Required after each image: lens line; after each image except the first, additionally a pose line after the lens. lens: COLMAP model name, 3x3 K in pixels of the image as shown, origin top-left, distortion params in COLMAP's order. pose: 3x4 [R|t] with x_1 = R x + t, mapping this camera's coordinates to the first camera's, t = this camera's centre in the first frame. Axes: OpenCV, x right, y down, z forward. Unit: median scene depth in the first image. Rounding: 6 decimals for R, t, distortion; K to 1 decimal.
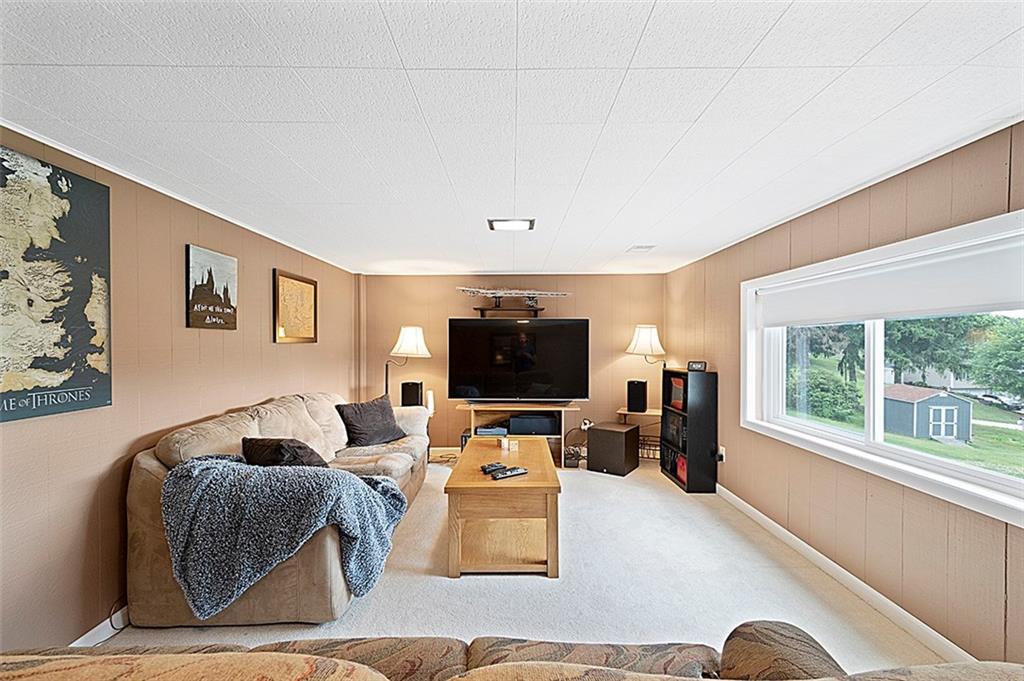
lens RADIAL K [[447.6, 0, 513.0], [0, 447.6, 349.2], [0, 0, 1]] dist [0.021289, -0.000218]
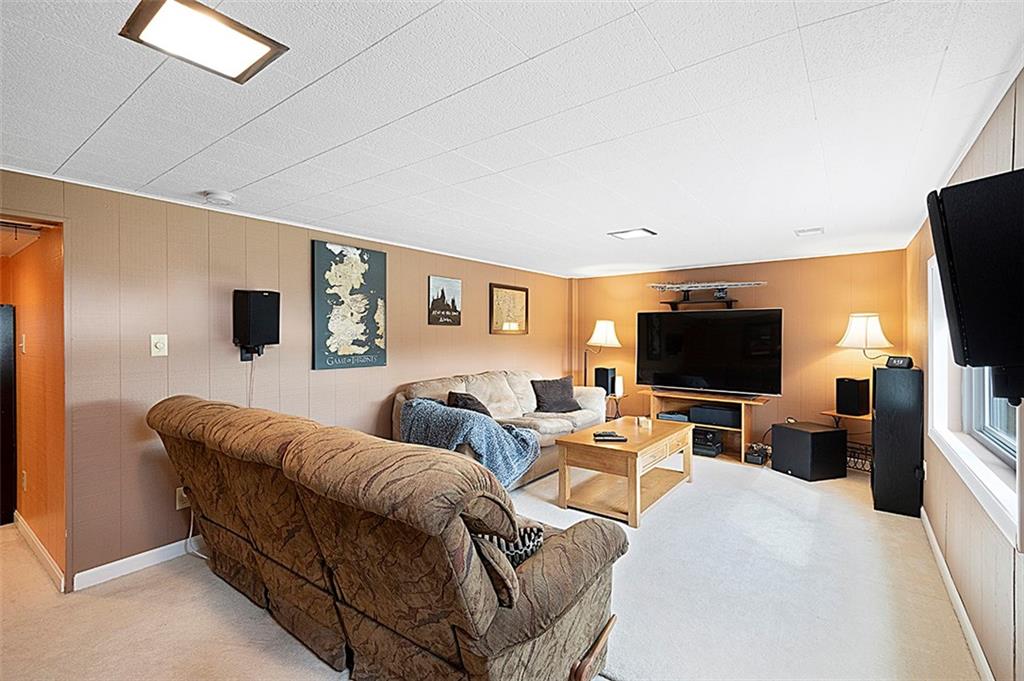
lens RADIAL K [[447.6, 0, 513.0], [0, 447.6, 349.2], [0, 0, 1]] dist [0.021289, -0.000218]
pose [[0.798283, 0.019946, -0.601953, 0.405245], [-0.011023, 0.999768, 0.018511, 0.007240], [0.602182, -0.008142, 0.798317, -0.115313]]
